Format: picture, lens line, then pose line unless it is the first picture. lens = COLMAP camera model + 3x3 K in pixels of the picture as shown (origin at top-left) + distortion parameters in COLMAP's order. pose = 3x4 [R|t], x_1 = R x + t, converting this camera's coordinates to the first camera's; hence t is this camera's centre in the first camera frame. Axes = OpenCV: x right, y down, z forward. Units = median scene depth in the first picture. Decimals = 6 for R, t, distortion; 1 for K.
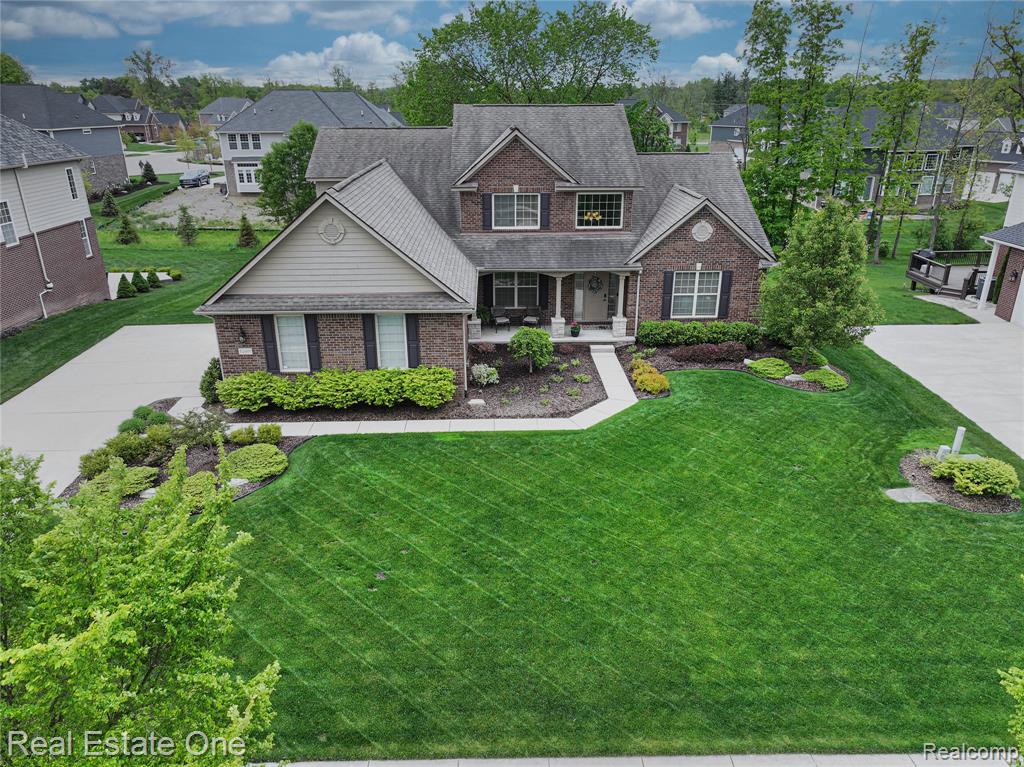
lens RADIAL K [[723.2, 0, 517.3], [0, 723.2, 384.2], [0, 0, 1]] dist [0.008934, 0.001686]
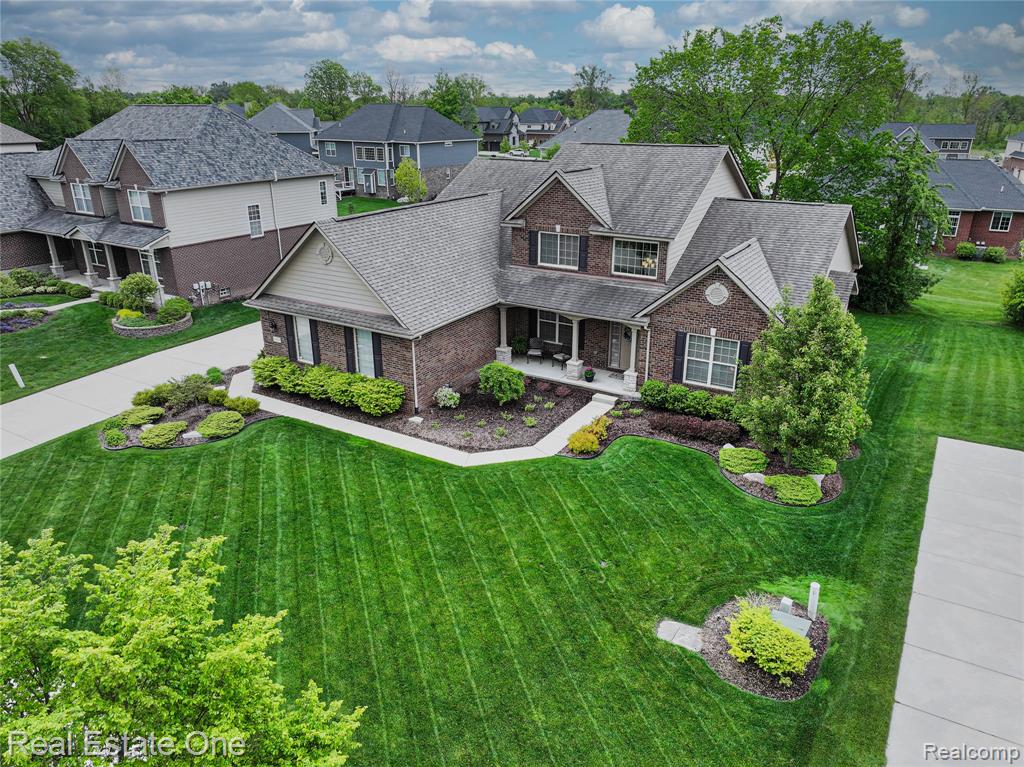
lens RADIAL K [[723.2, 0, 517.3], [0, 723.2, 384.2], [0, 0, 1]] dist [0.008934, 0.001686]
pose [[0.837163, 0.197172, -0.510178, 0.516949], [-0.200731, 0.978432, 0.048757, -0.093480], [0.508789, 0.061591, 0.858685, 0.106318]]
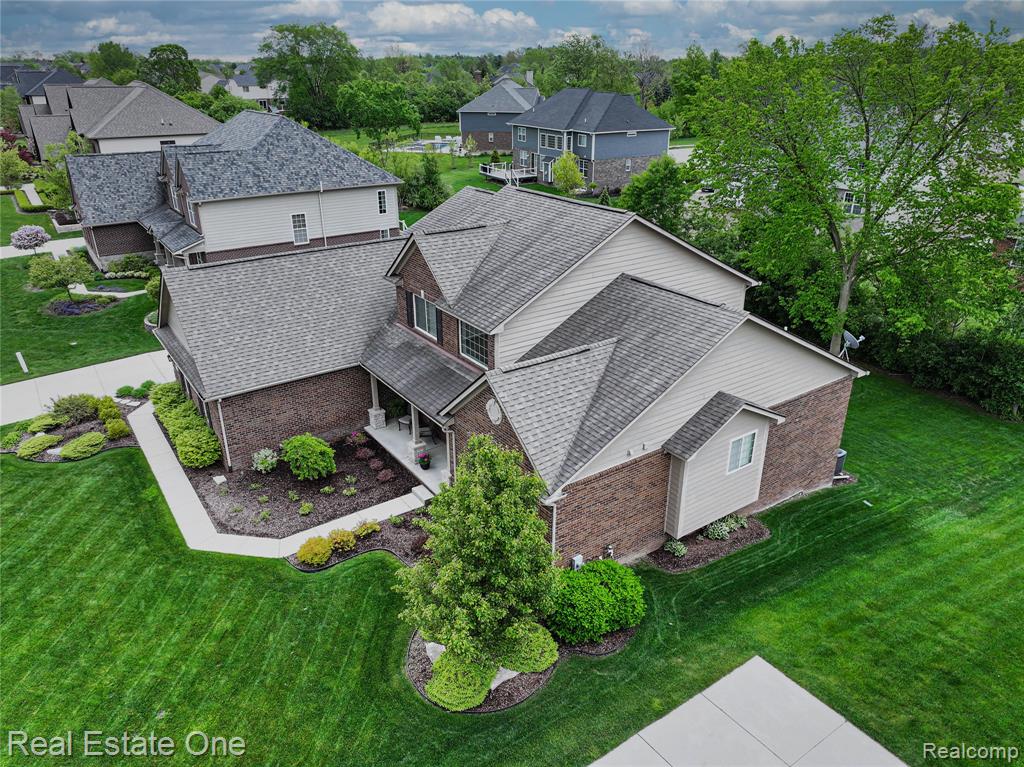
lens RADIAL K [[723.2, 0, 517.3], [0, 723.2, 384.2], [0, 0, 1]] dist [0.008934, 0.001686]
pose [[0.544463, 0.338713, -0.767355, 0.808236], [-0.305728, 0.932044, 0.194483, -0.379114], [0.781083, 0.128713, 0.611018, 0.550497]]
